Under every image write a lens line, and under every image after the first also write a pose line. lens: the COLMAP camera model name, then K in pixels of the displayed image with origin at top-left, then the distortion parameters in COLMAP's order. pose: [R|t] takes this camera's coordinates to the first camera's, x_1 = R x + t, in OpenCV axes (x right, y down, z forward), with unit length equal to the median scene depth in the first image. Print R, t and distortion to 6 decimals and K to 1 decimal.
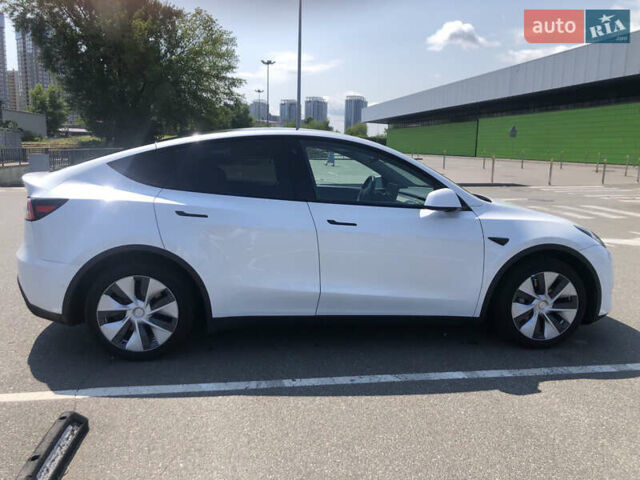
lens RADIAL K [[532.9, 0, 318.2], [0, 532.9, 241.8], [0, 0, 1]] dist [0.014071, -0.000626]
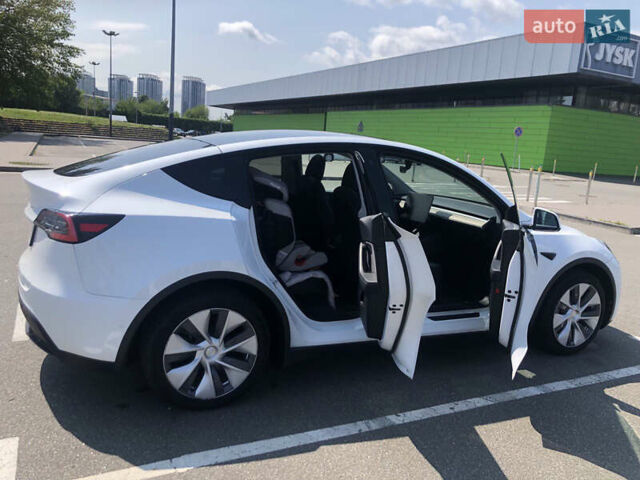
lens RADIAL K [[532.9, 0, 321.0], [0, 532.9, 240.2], [0, 0, 1]] dist [0.014071, -0.000626]
pose [[0.948895, -0.007815, 0.315496, -0.400174], [0.000216, 0.999709, 0.024111, -0.055744], [-0.315593, -0.022811, 0.948620, 0.153726]]
